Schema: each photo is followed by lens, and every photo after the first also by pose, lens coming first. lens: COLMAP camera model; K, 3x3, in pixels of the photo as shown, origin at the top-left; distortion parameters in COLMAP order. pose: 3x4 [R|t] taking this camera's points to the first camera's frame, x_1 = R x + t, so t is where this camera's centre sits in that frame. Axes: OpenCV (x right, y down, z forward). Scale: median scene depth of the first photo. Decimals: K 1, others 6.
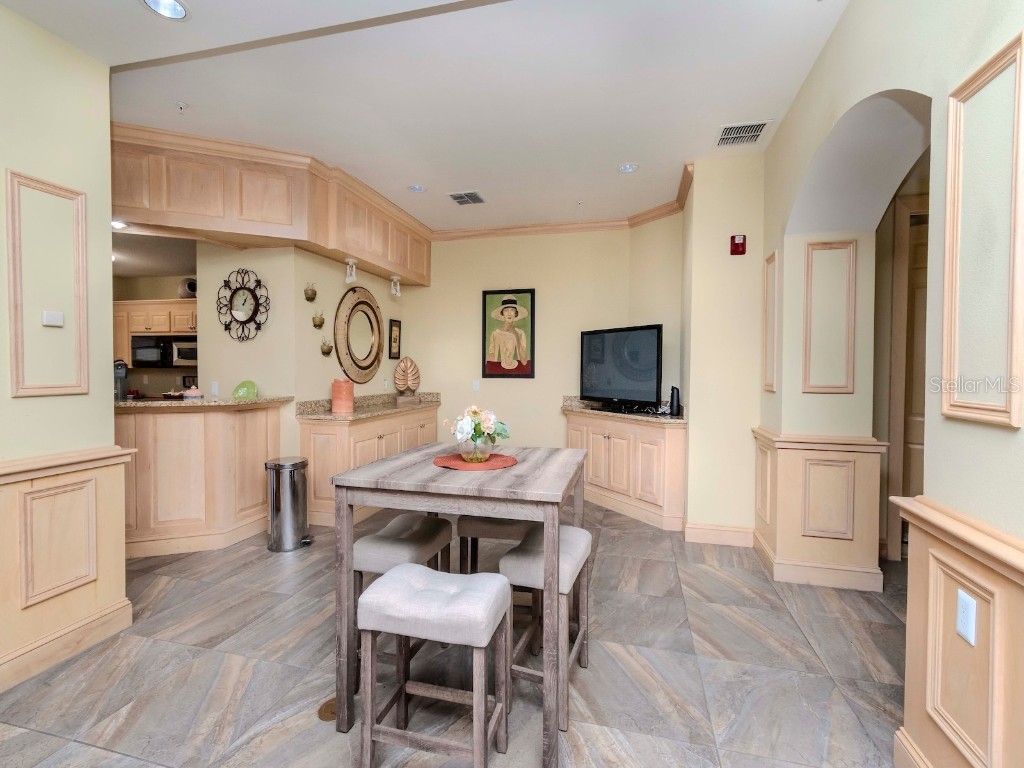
lens RADIAL K [[473.9, 0, 511.6], [0, 473.9, 381.6], [0, 0, 1]] dist [0.001317, 0.000187]
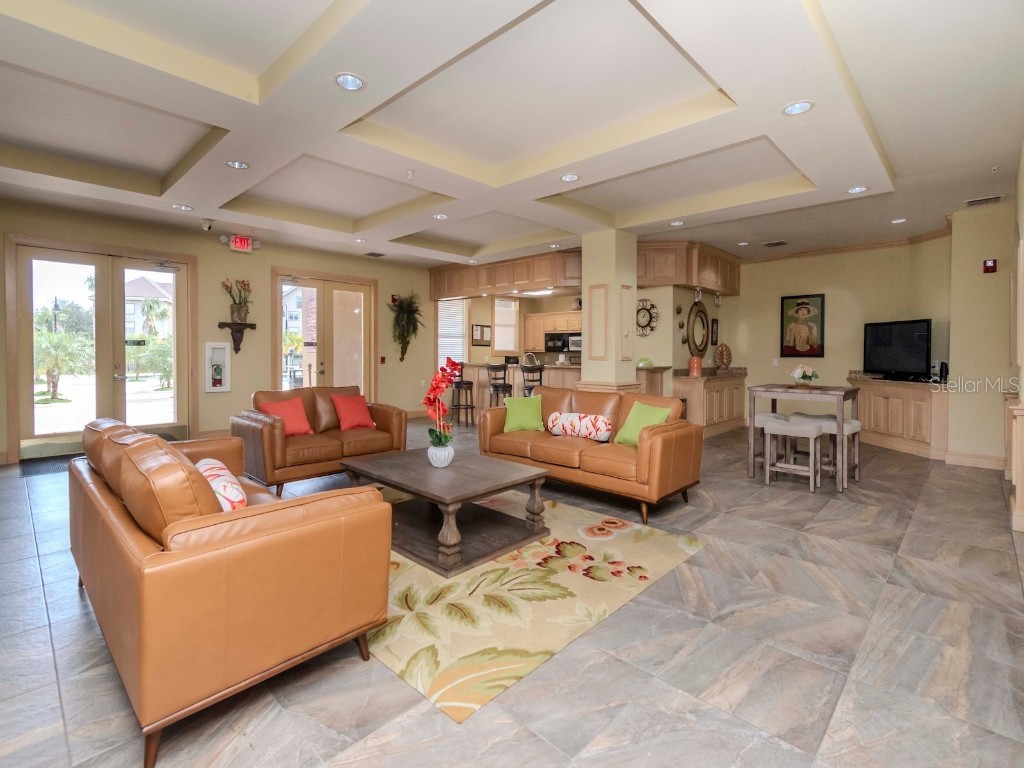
lens RADIAL K [[473.9, 0, 514.6], [0, 473.9, 360.4], [0, 0, 1]] dist [0.001317, 0.000187]
pose [[0.873143, 0.003549, -0.487451, -0.071273], [-0.009612, 0.999904, -0.009939, 0.026210], [0.487370, 0.013363, 0.873094, -0.716643]]
